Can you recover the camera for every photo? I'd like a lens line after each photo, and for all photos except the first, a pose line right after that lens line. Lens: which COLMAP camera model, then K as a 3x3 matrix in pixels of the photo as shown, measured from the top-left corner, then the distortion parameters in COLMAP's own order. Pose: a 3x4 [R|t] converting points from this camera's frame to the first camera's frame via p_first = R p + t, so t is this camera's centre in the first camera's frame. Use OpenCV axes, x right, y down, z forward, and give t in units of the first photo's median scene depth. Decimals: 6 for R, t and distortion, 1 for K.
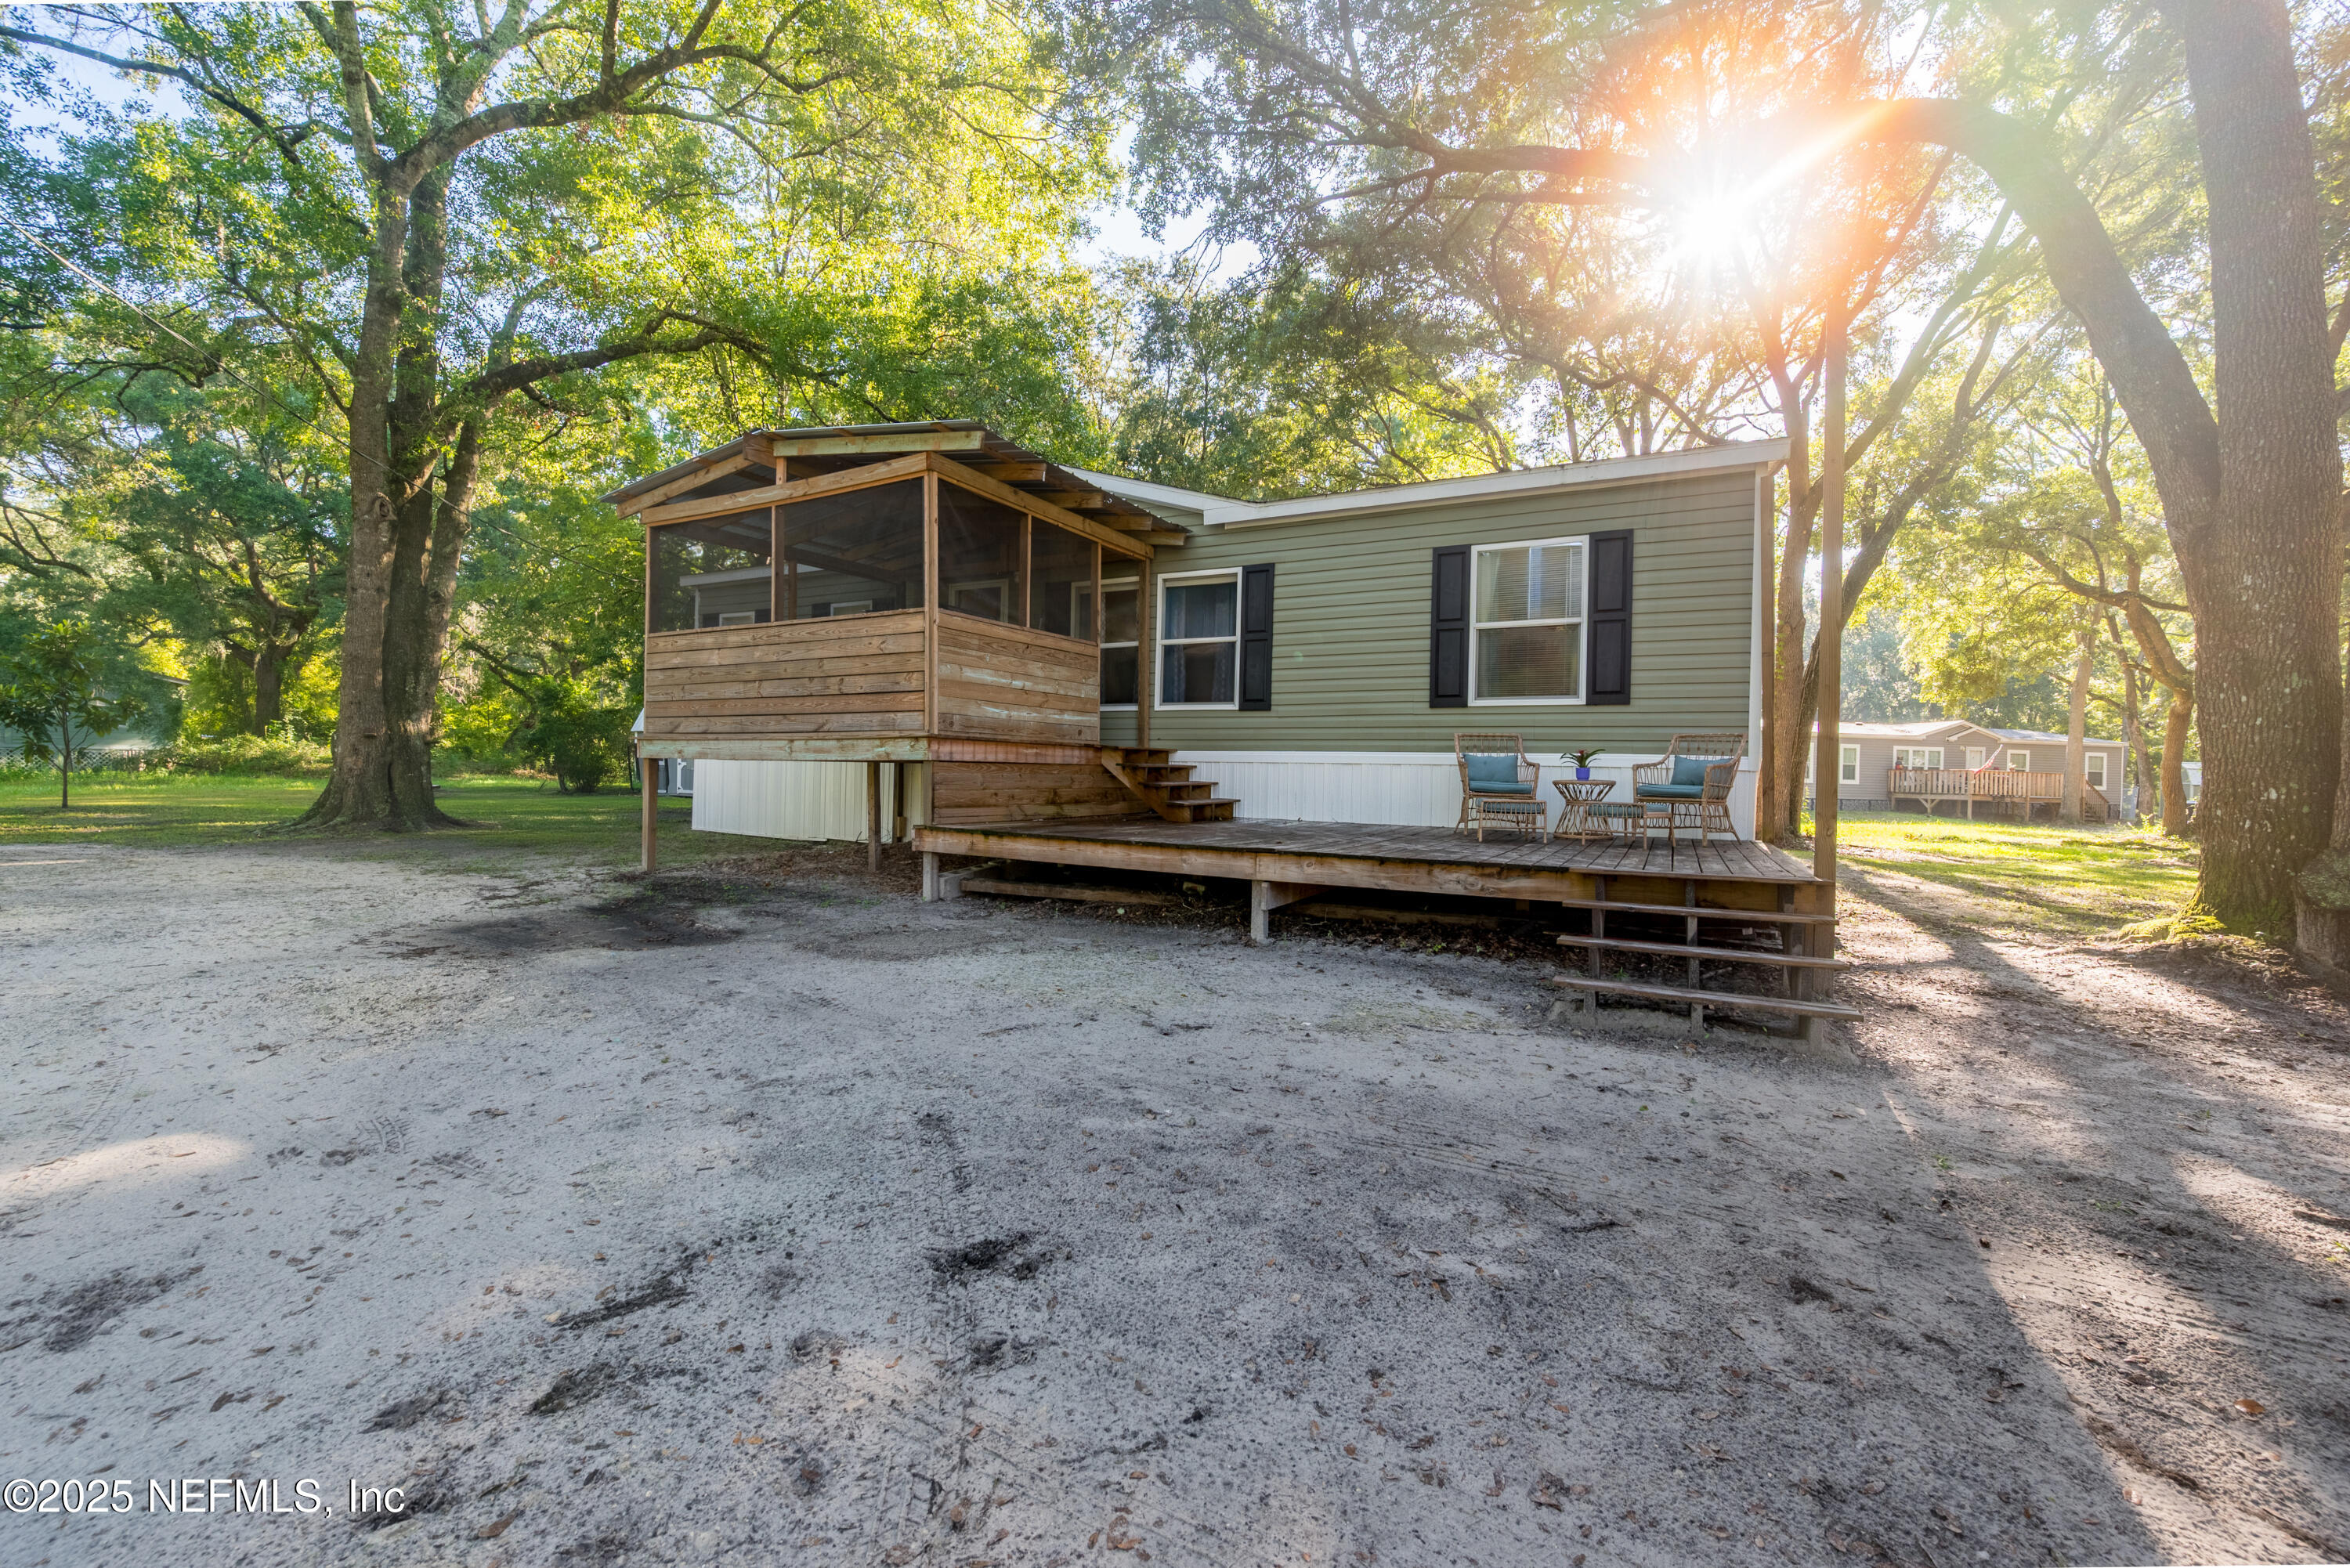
lens RADIAL K [[988.9, 0, 1161.4], [0, 988.9, 781.2], [0, 0, 1]] dist [0.000831, -0.001943]
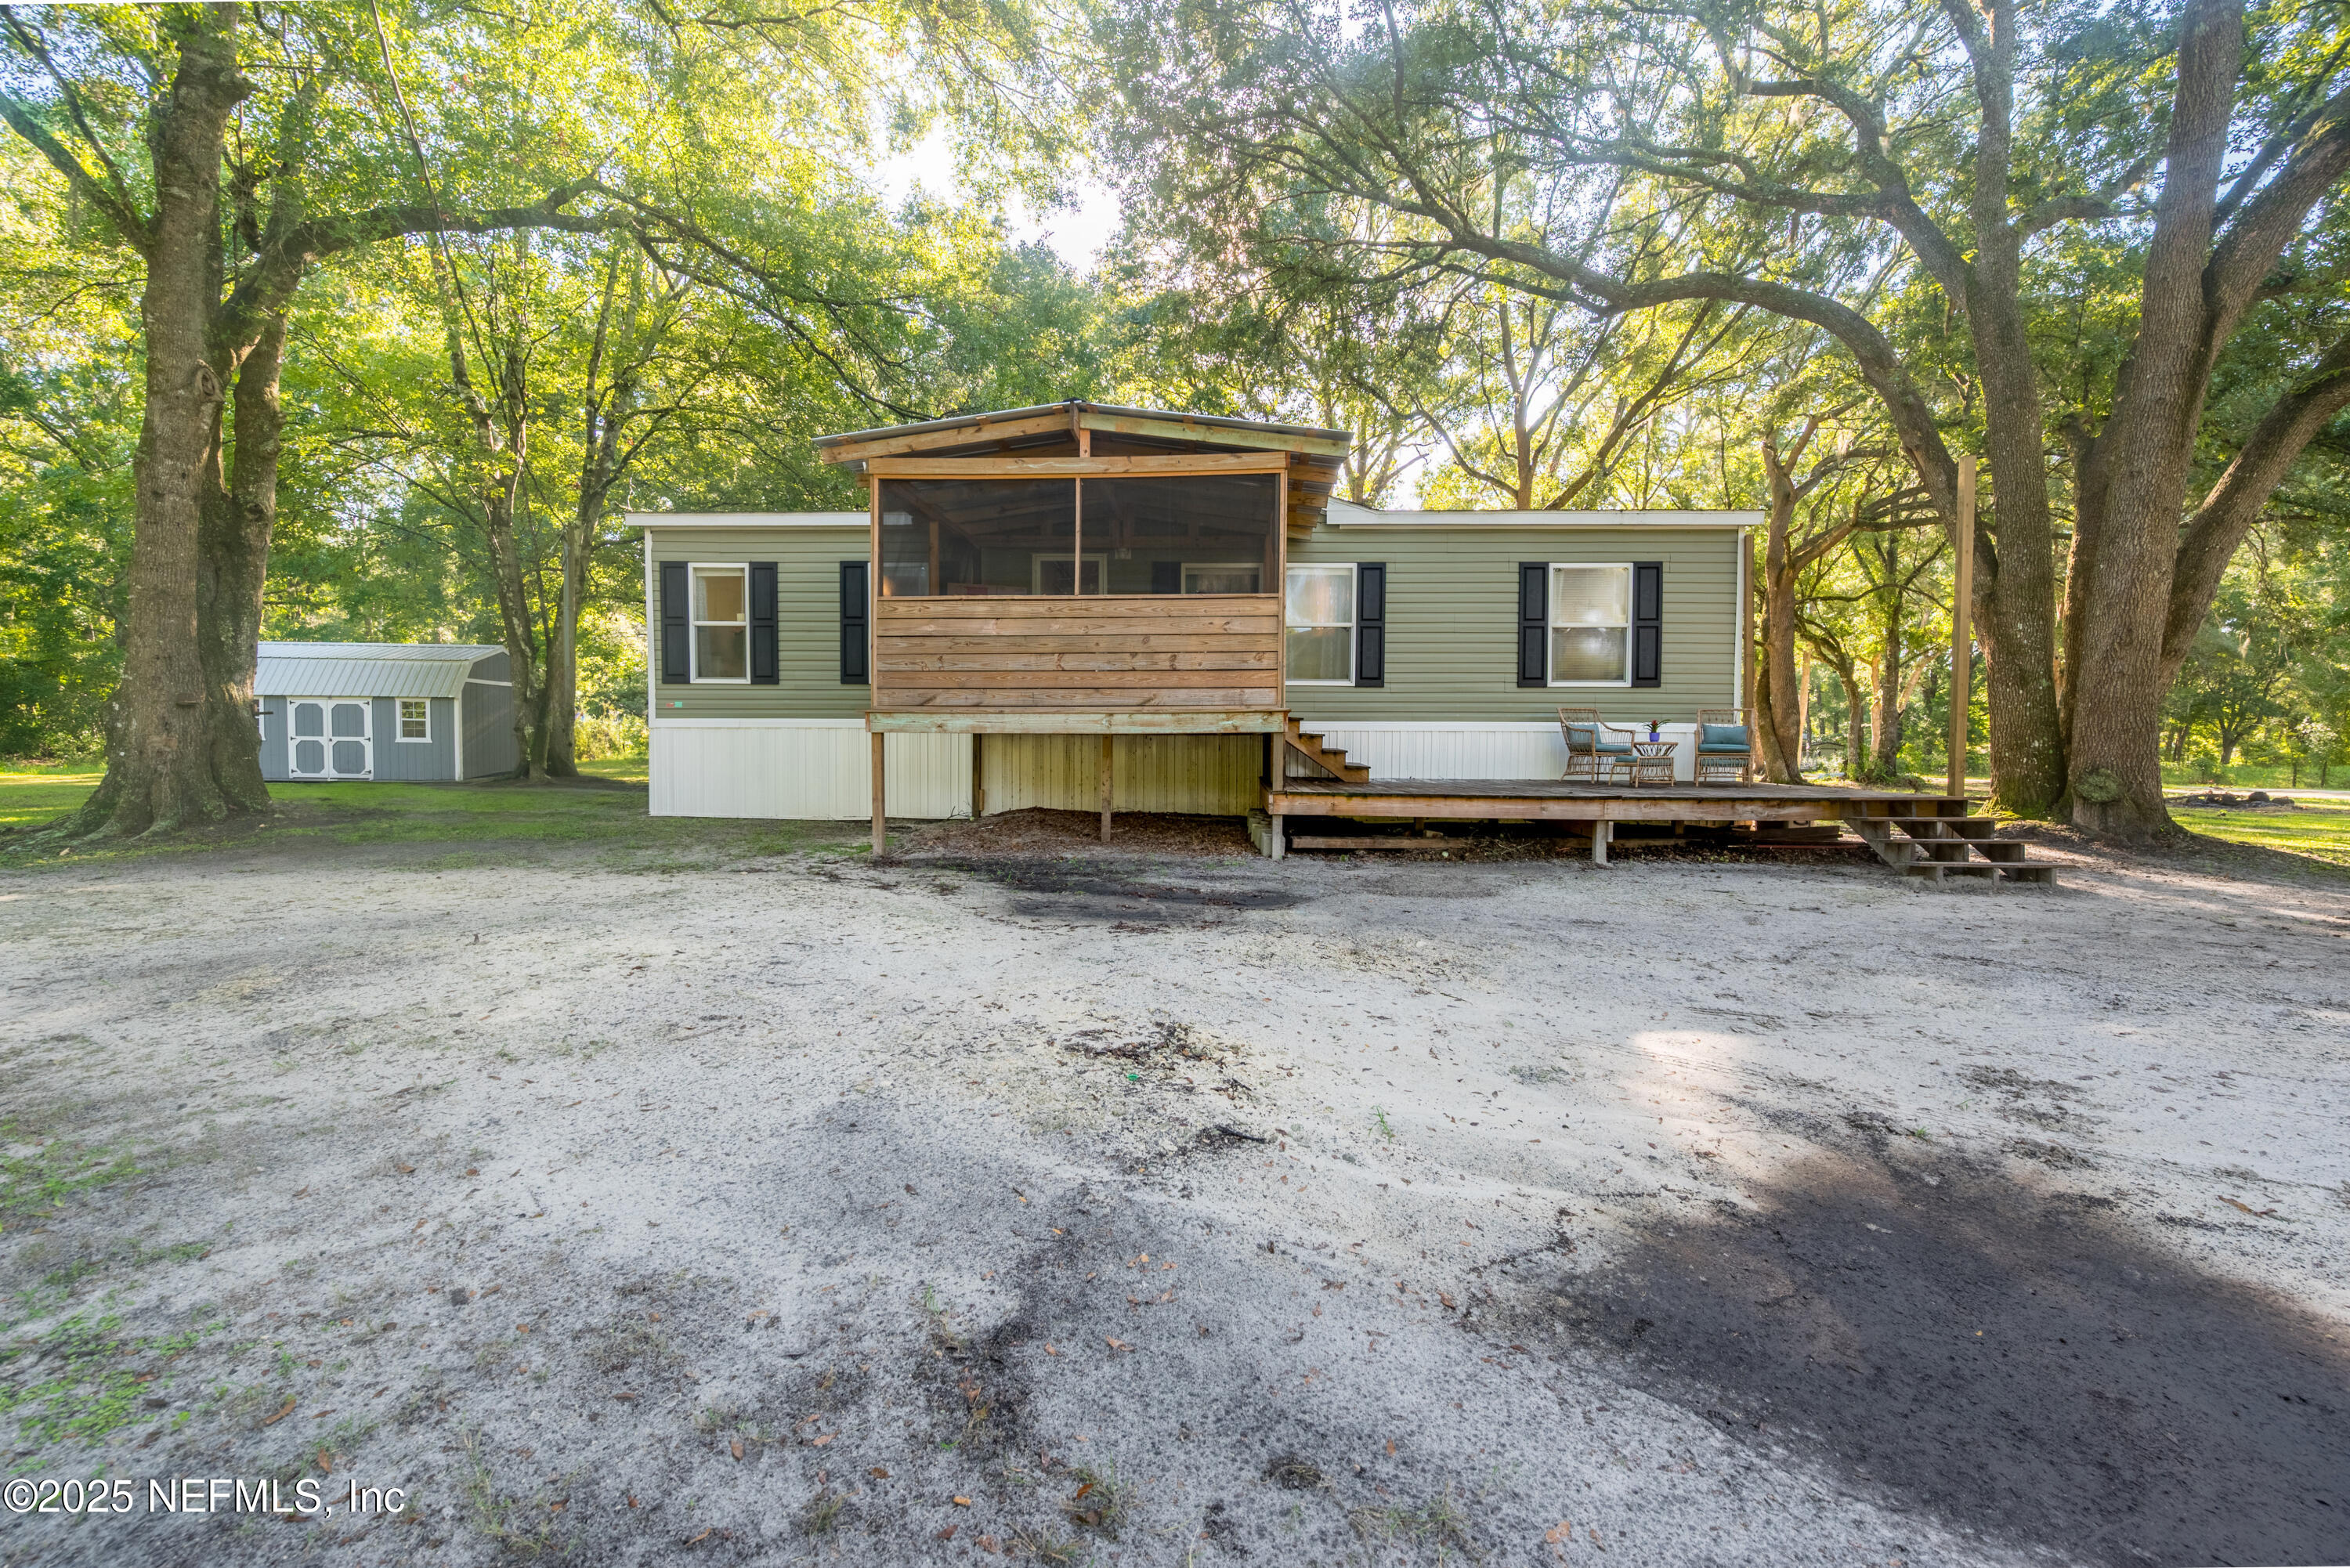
lens RADIAL K [[988.9, 0, 1163.3], [0, 988.9, 784.3], [0, 0, 1]] dist [0.000831, -0.001943]
pose [[0.889006, -0.034879, 0.456565, -0.749948], [0.016269, 0.998871, 0.044629, -0.012665], [-0.457606, -0.032248, 0.888570, 0.061481]]
